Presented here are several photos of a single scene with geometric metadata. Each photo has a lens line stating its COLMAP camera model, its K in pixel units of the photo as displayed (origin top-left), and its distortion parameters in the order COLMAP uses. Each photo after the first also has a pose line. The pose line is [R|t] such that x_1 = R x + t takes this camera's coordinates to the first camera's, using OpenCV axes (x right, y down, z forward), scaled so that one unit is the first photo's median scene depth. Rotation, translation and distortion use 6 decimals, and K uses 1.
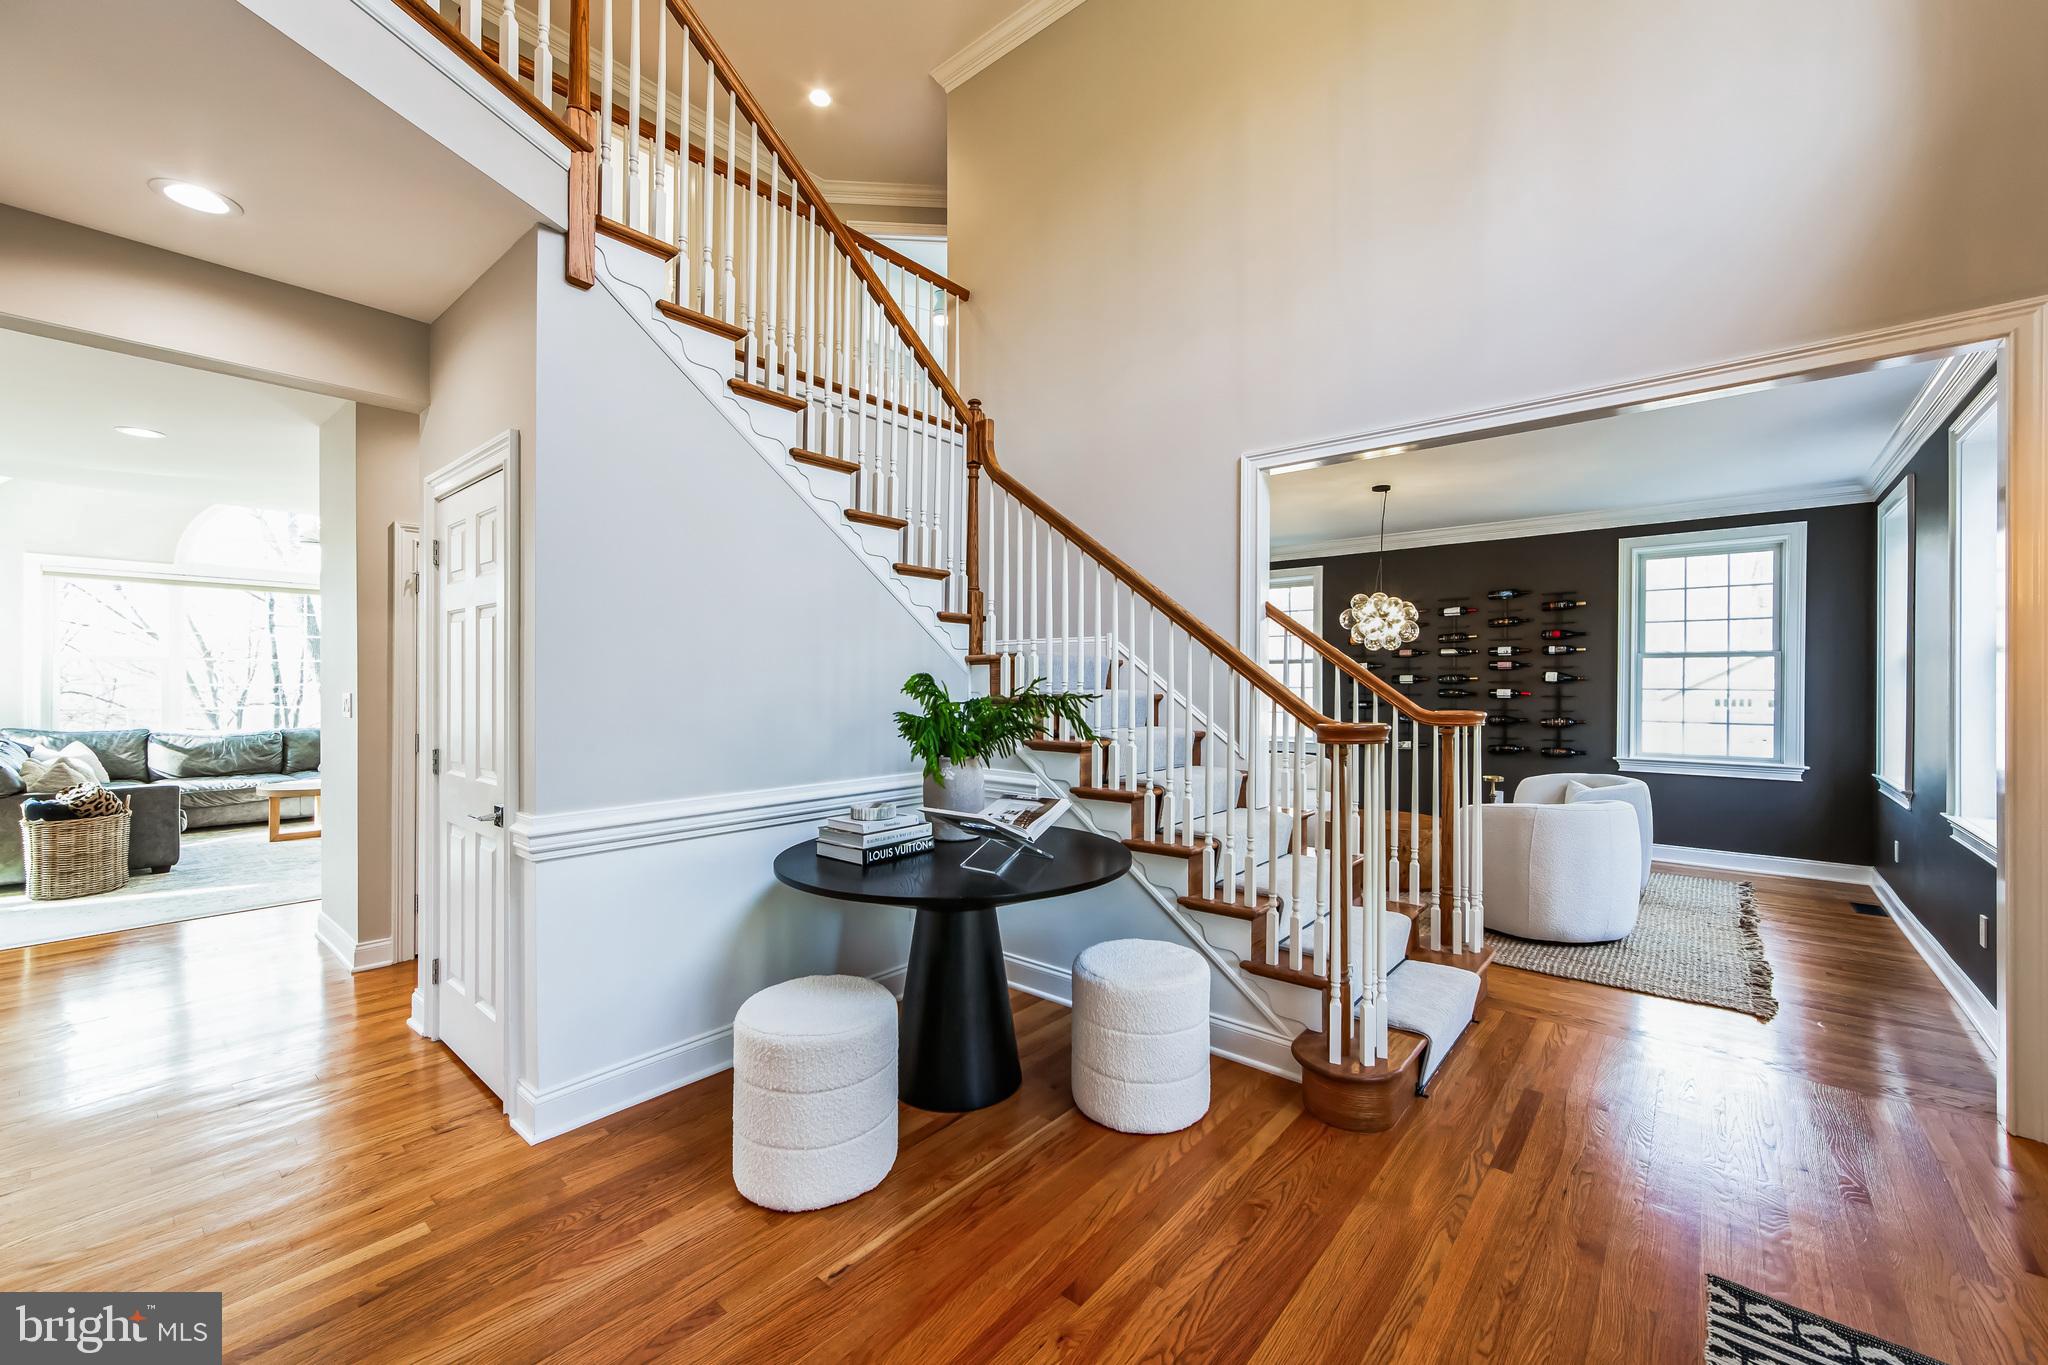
lens RADIAL K [[800.7, 0, 1021.6], [0, 800.7, 682.1], [0, 0, 1]] dist [0.002159, 0.000352]
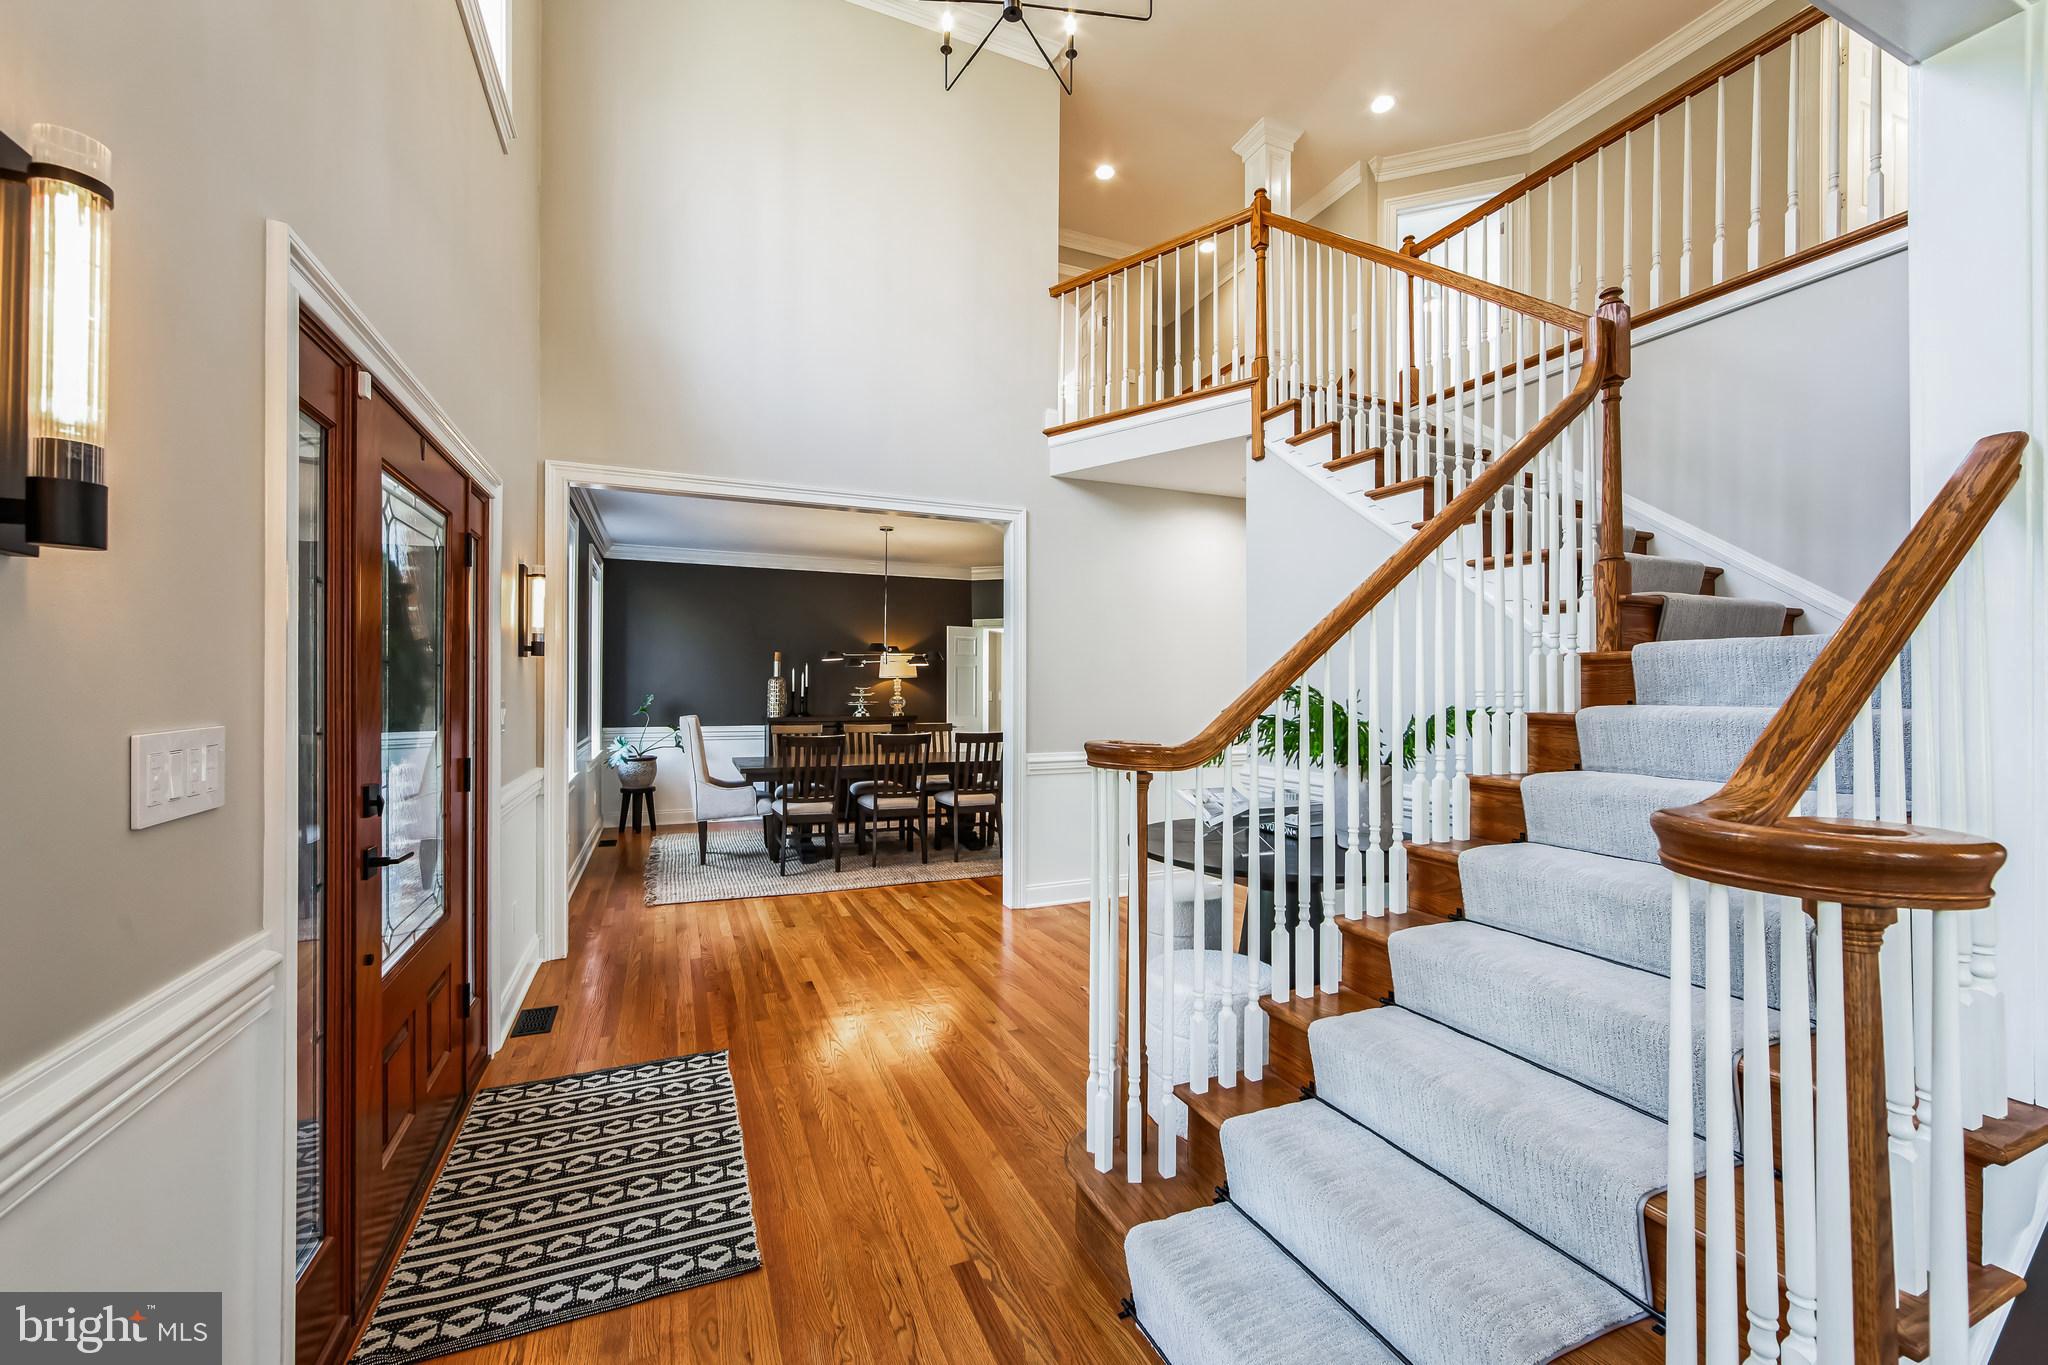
lens RADIAL K [[800.7, 0, 1019.1], [0, 800.7, 690.6], [0, 0, 1]] dist [0.002159, 0.000352]
pose [[-0.435419, -0.005387, -0.900212, 1.158358], [0.004983, 0.999952, -0.008394, 0.006926], [0.900214, -0.008140, -0.435371, 1.237334]]
